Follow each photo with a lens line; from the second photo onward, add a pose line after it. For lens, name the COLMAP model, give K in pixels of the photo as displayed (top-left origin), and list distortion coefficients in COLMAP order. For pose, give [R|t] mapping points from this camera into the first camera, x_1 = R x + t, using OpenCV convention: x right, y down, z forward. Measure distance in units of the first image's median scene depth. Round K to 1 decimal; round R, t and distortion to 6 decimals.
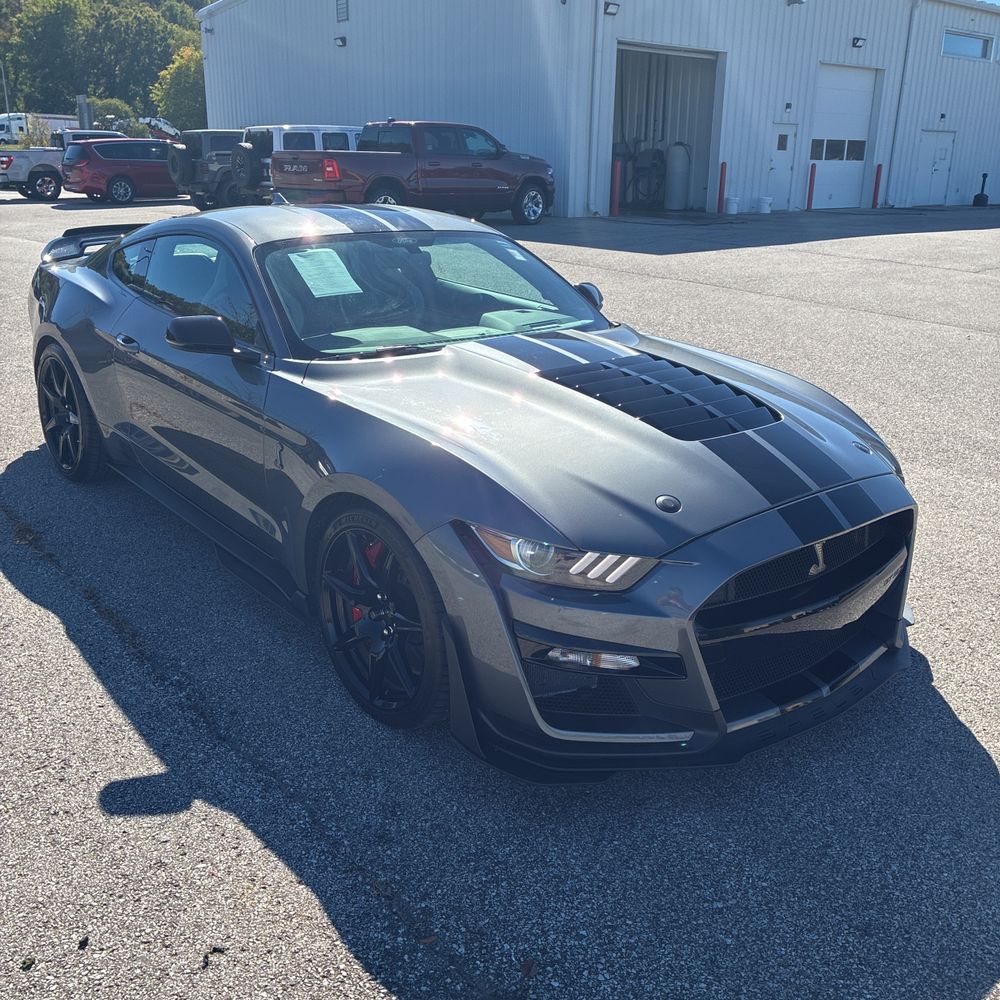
lens RADIAL K [[1024.2, 0, 500.0], [0, 1024.2, 500.0], [0, 0, 1]] dist [0.030116, 0.002821]
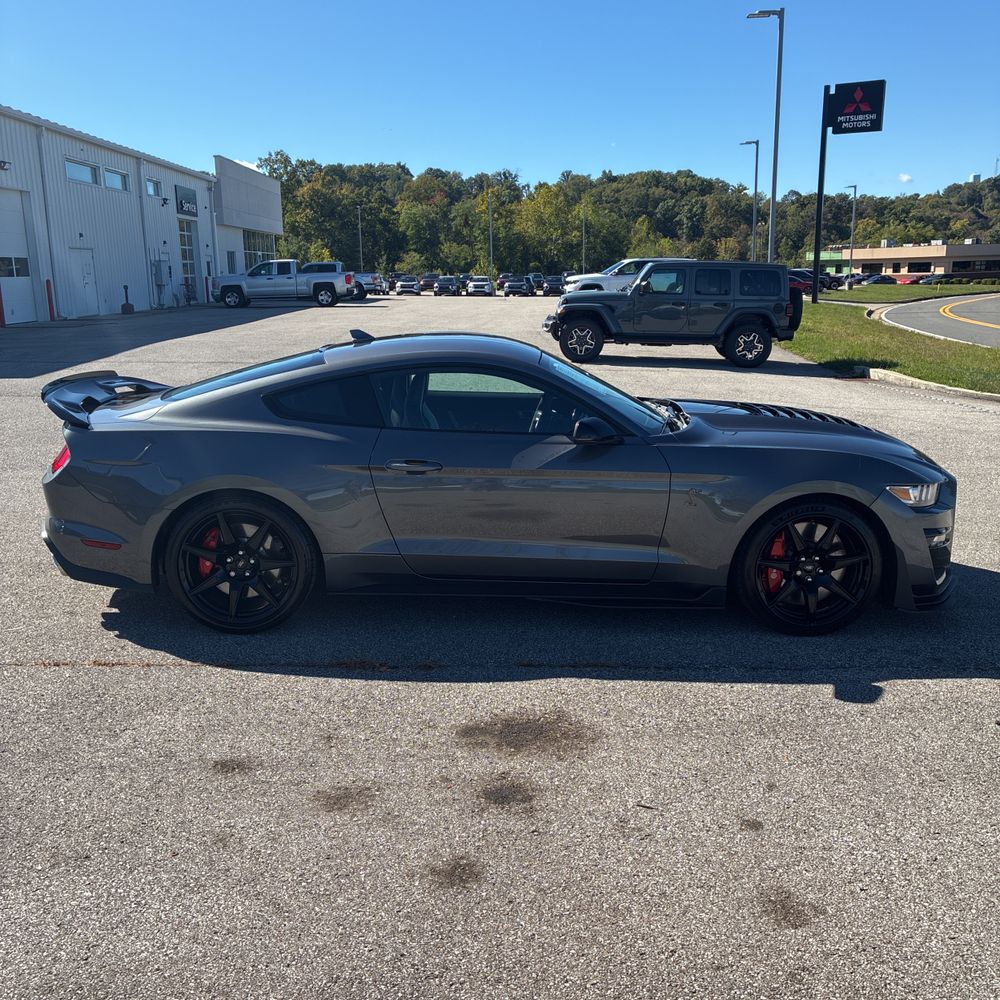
lens RADIAL K [[1024.2, 0, 500.0], [0, 1024.2, 500.0], [0, 0, 1]] dist [0.030116, 0.002821]
pose [[0.613813, -0.200794, 0.763489, -0.172702], [0.274820, 0.960970, 0.031786, -0.018489], [-0.740072, 0.190311, 0.645038, 0.032500]]
